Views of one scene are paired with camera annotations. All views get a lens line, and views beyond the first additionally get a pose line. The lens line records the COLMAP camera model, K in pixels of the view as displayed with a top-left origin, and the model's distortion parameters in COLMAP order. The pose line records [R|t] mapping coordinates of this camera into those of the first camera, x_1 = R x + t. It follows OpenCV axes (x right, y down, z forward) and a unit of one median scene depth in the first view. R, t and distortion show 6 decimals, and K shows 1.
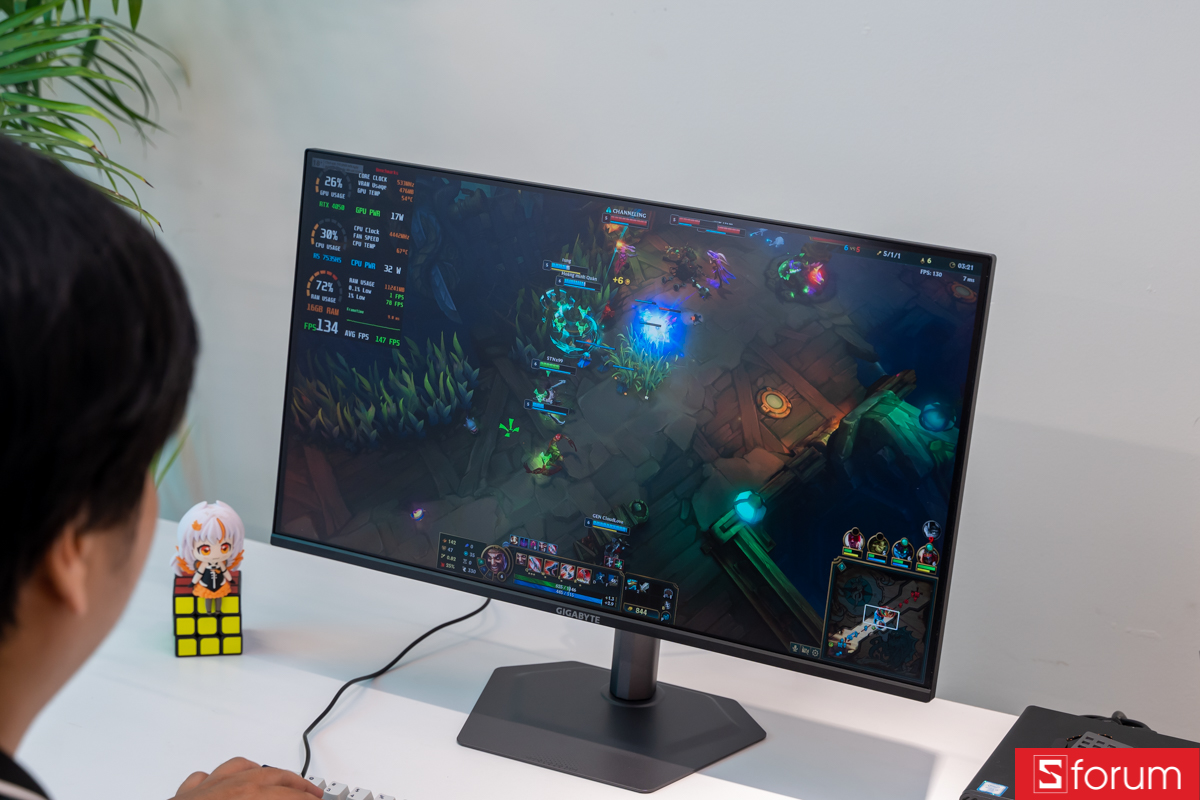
lens RADIAL K [[2333.9, 0, 599.6], [0, 2333.9, 393.0], [0, 0, 1]] dist [0.067741, 0.000000]
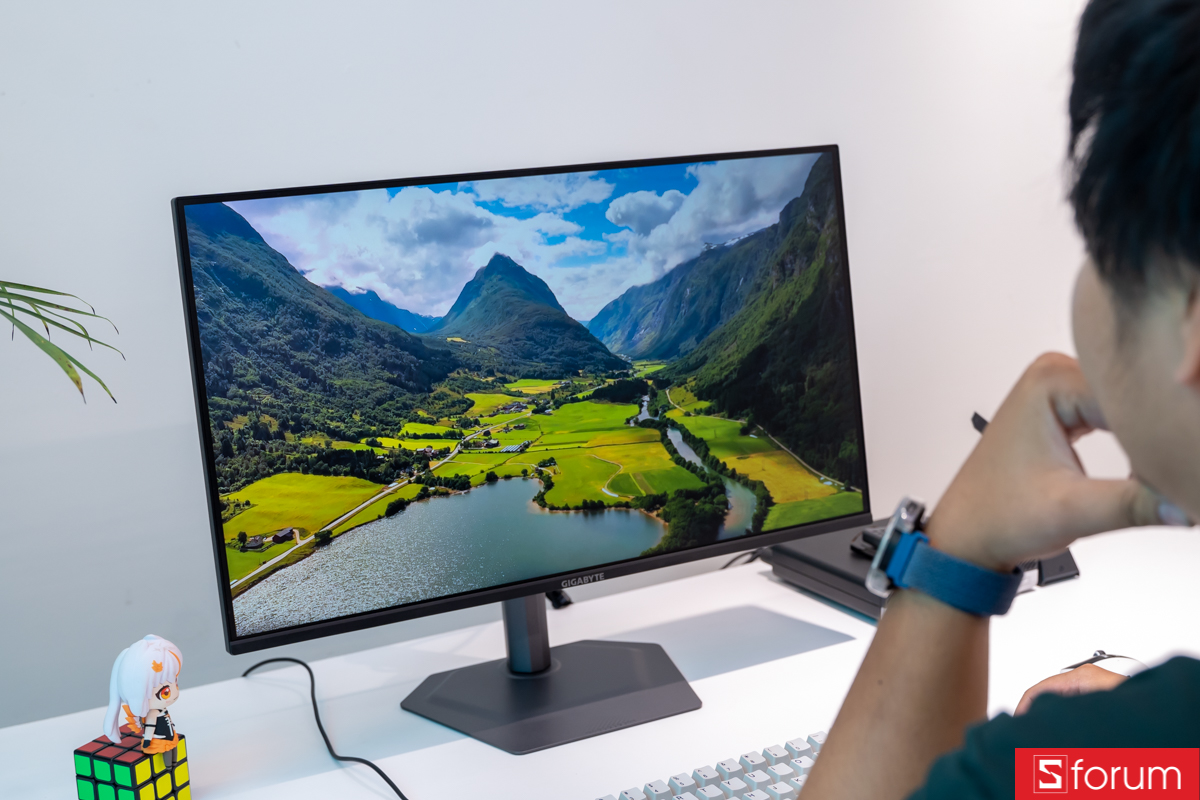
lens RADIAL K [[1687.5, 0, 599.3], [0, 1687.5, 408.3], [0, 0, 1]] dist [-0.071296, 0.000000]
pose [[0.577219, -0.247637, 0.778135, -0.517426], [0.307246, 0.948747, 0.074019, -0.026264], [-0.756583, 0.196353, 0.623721, 0.482311]]
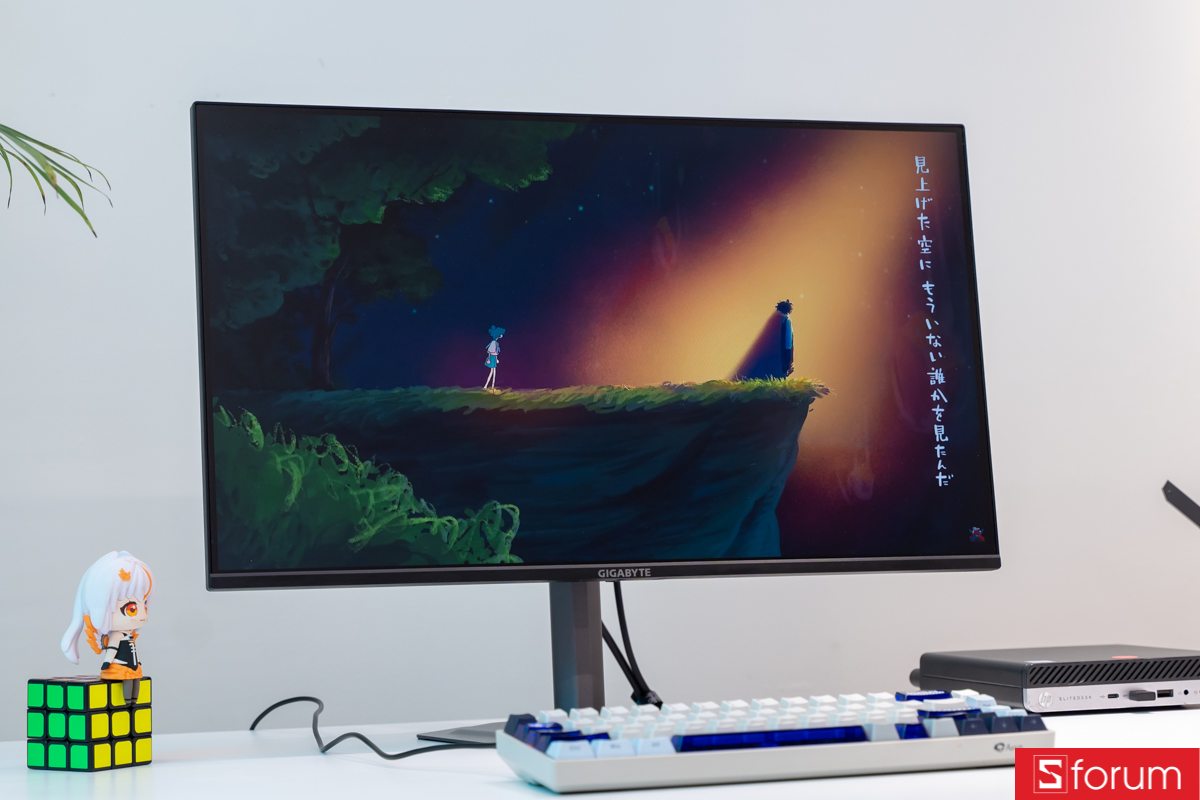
lens RADIAL K [[2738.5, 0, 608.9], [0, 2738.5, 401.5], [0, 0, 1]] dist [0.093746, 0.000000]
pose [[0.712031, -0.038349, 0.701100, -0.682766], [0.259440, 0.942215, -0.211947, 0.233297], [-0.652459, 0.332806, 0.680836, 0.256091]]
